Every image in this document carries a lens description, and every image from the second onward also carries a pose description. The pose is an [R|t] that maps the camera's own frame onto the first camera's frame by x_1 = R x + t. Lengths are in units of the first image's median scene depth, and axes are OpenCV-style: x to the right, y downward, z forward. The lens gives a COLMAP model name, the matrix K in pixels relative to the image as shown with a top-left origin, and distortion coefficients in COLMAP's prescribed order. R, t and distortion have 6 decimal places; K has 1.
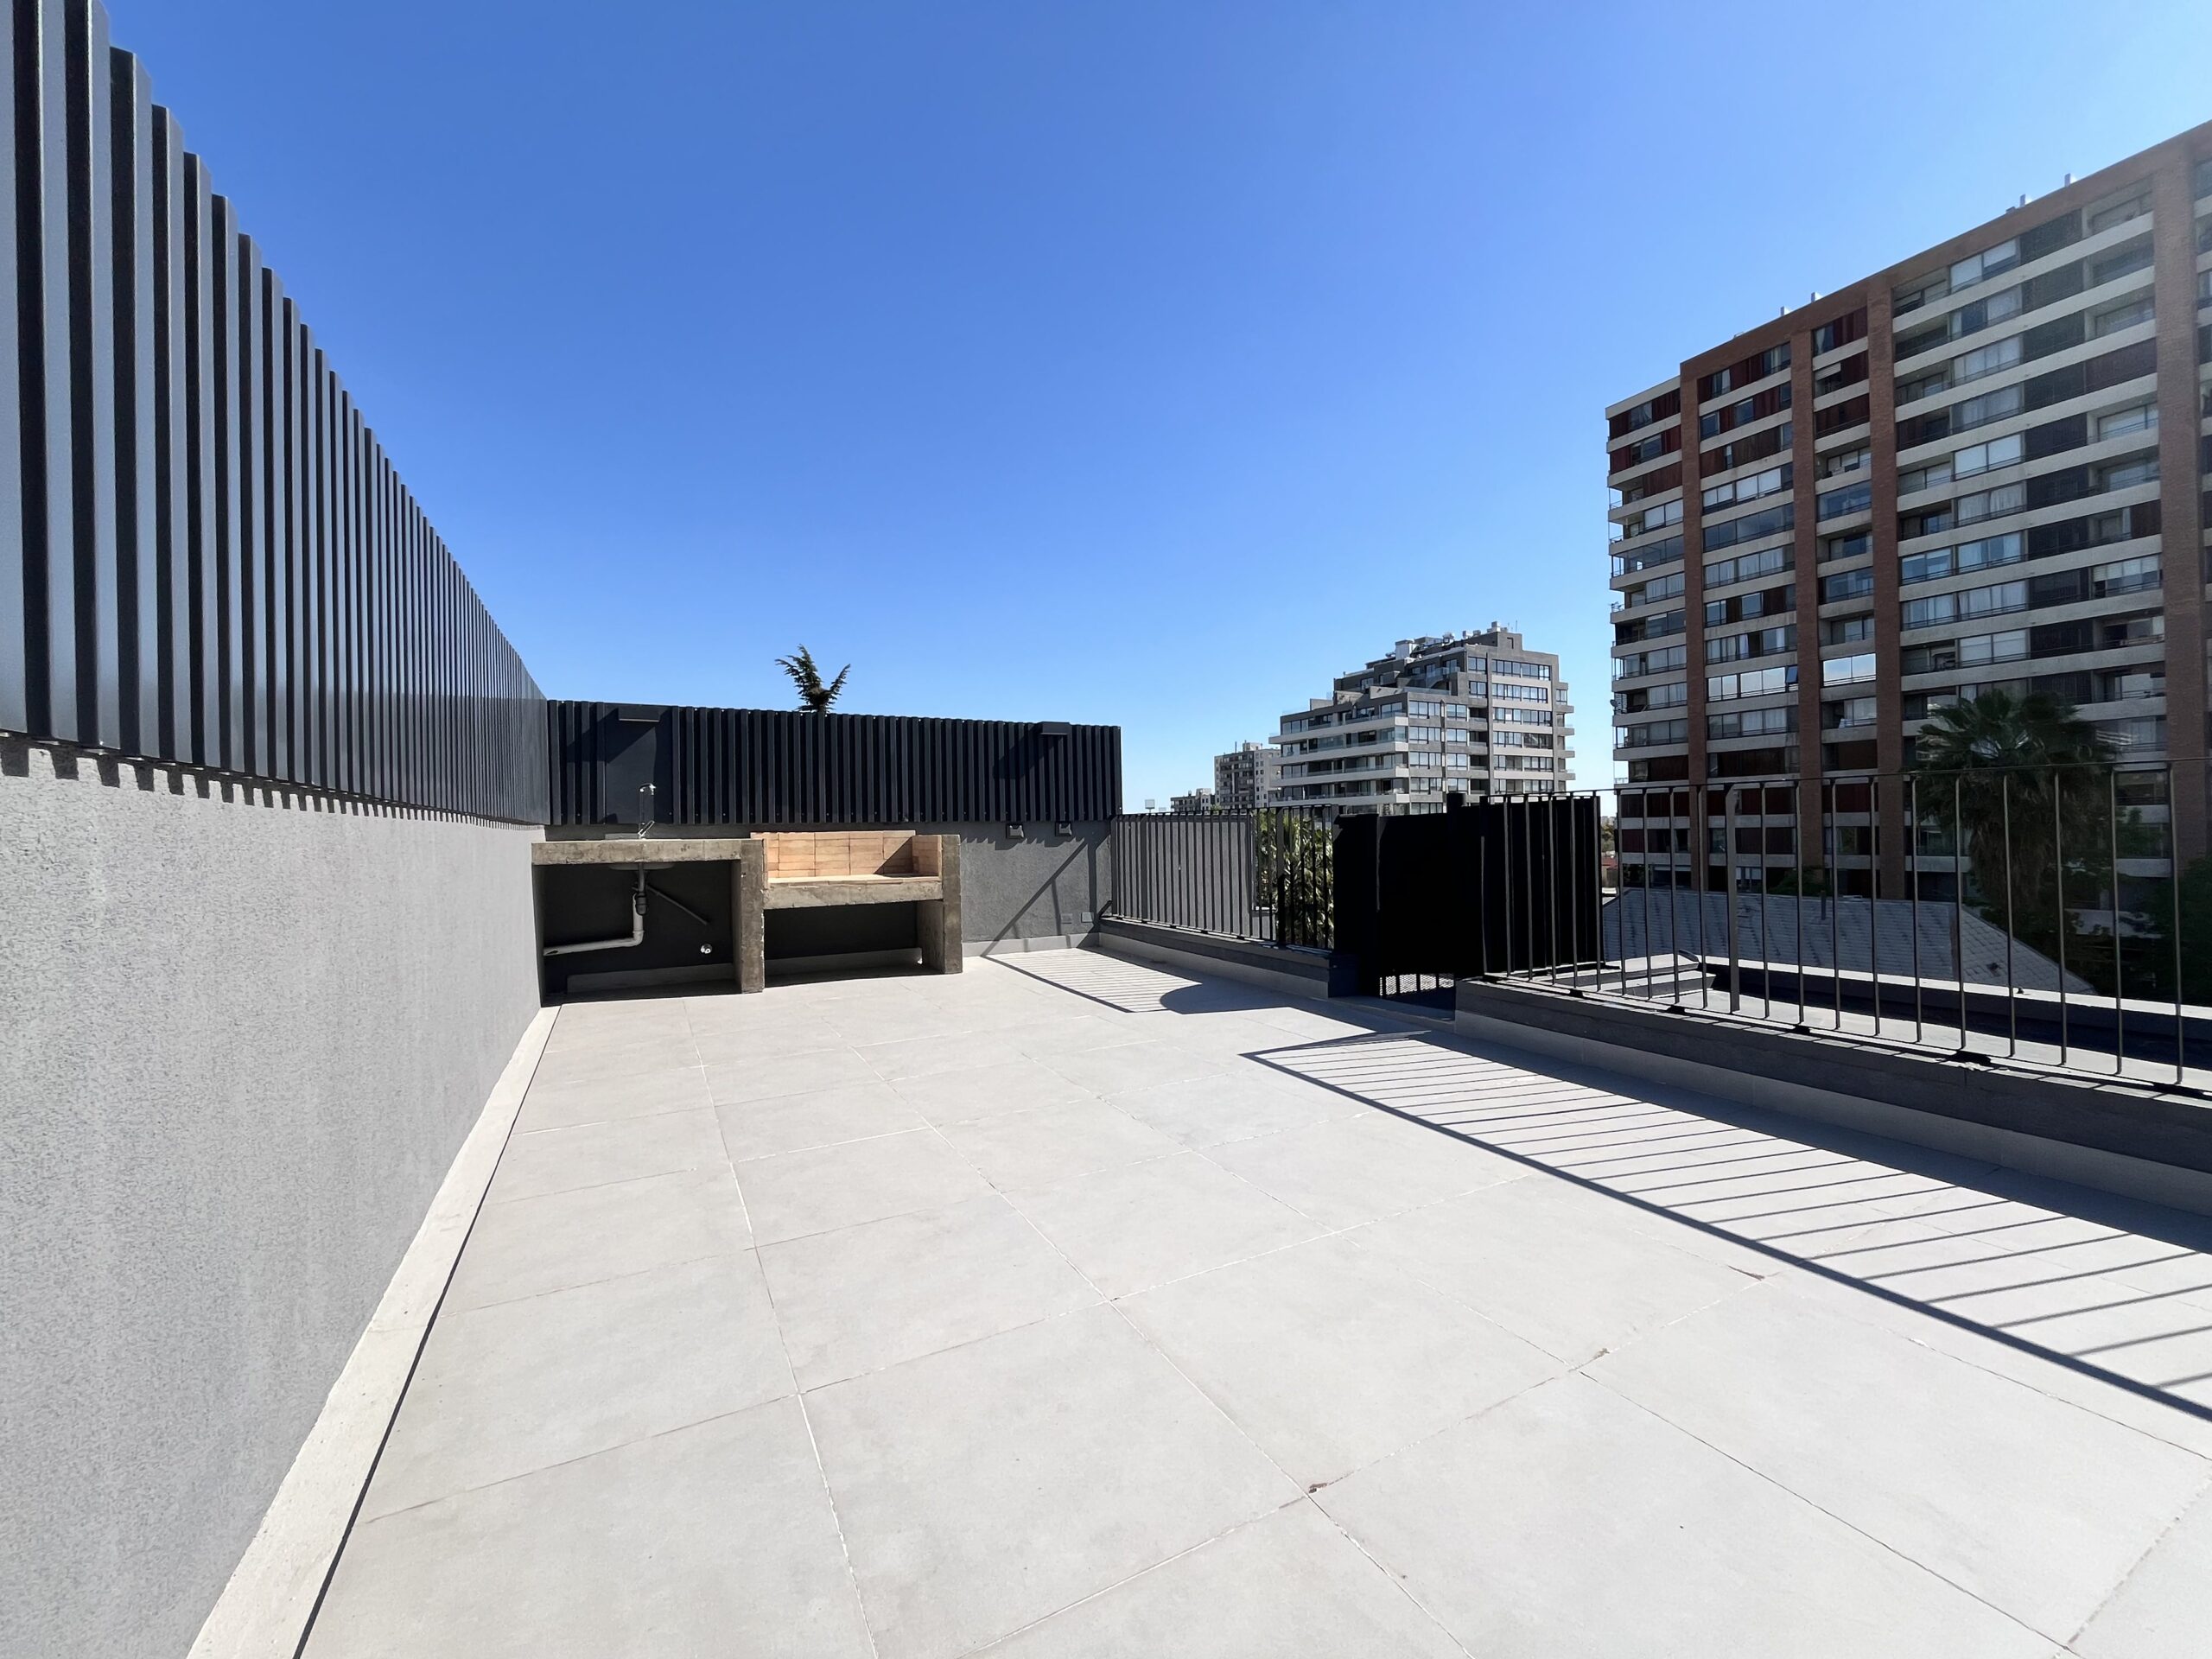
lens RADIAL K [[892.5, 0, 1100.4], [0, 892.5, 826.7], [0, 0, 1]] dist [-0.000448, -0.000467]
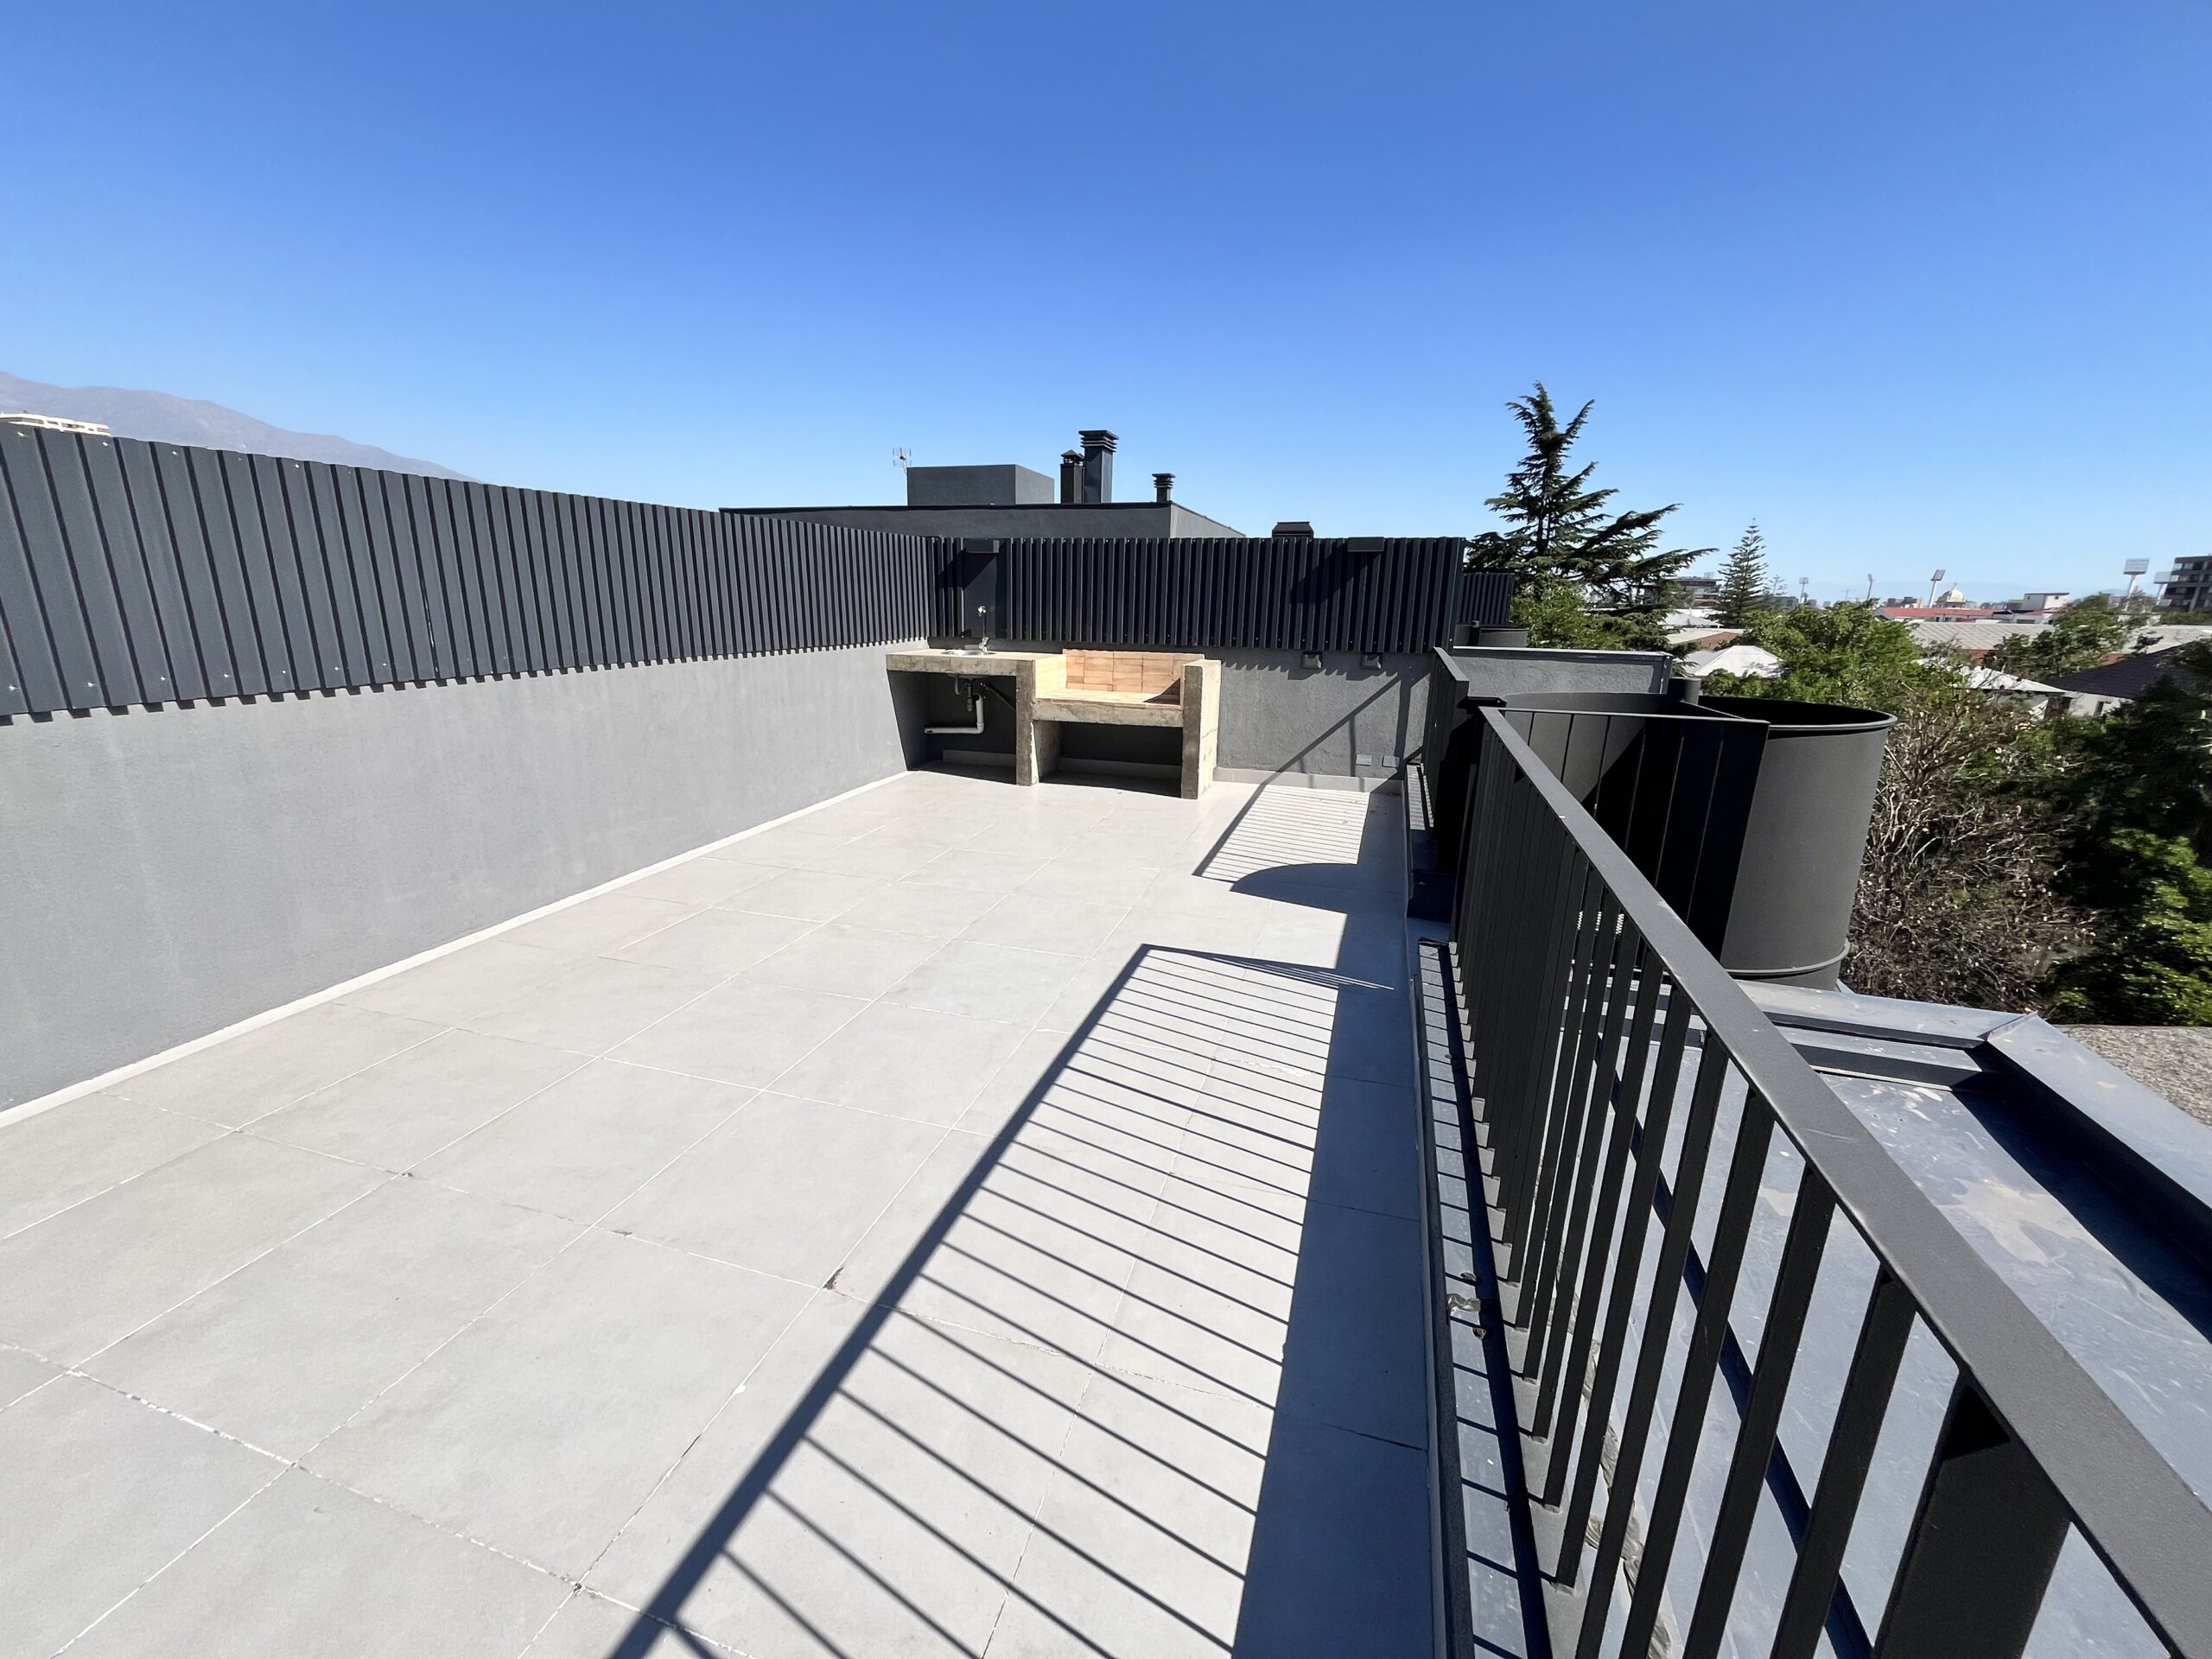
lens RADIAL K [[892.5, 0, 1100.4], [0, 892.5, 826.7], [0, 0, 1]] dist [-0.000448, -0.000467]
pose [[0.704724, 0.206723, -0.678697, 0.443343], [-0.022948, 0.962751, 0.269414, -0.078401], [0.709110, -0.174288, 0.683218, 0.180641]]
